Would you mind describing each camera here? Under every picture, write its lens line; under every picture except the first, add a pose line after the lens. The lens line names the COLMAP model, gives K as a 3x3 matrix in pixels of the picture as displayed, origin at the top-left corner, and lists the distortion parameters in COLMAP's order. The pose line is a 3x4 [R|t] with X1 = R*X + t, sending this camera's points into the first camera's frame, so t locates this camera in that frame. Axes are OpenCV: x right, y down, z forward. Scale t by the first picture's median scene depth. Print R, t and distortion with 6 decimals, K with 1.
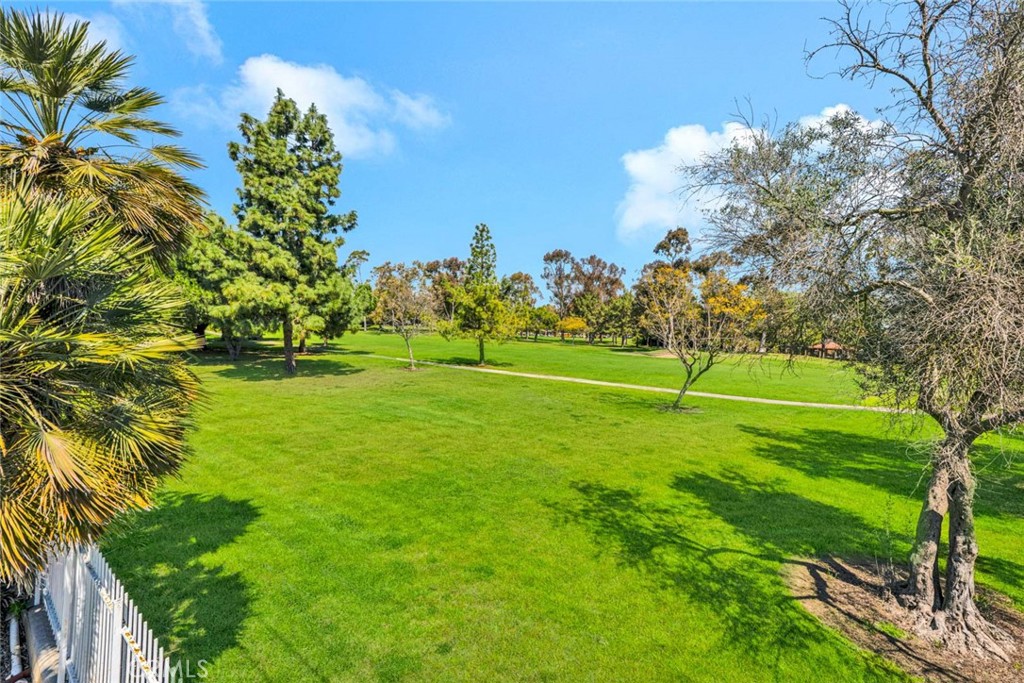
lens RADIAL K [[416.5, 0, 505.8], [0, 416.5, 343.1], [0, 0, 1]] dist [0.000637, 0.000050]
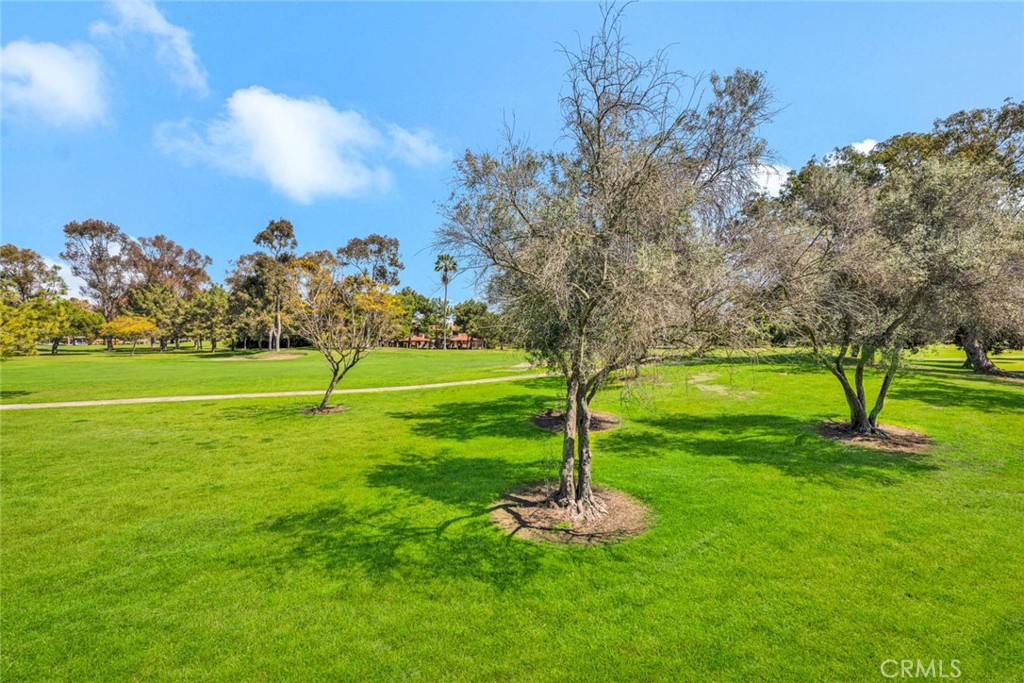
lens RADIAL K [[416.5, 0, 505.8], [0, 416.5, 343.1], [0, 0, 1]] dist [0.000637, 0.000050]
pose [[0.587245, -0.058254, 0.807310, -0.143463], [0.057069, 0.997904, 0.030495, -0.001402], [-0.807395, 0.028164, 0.589339, 0.124551]]
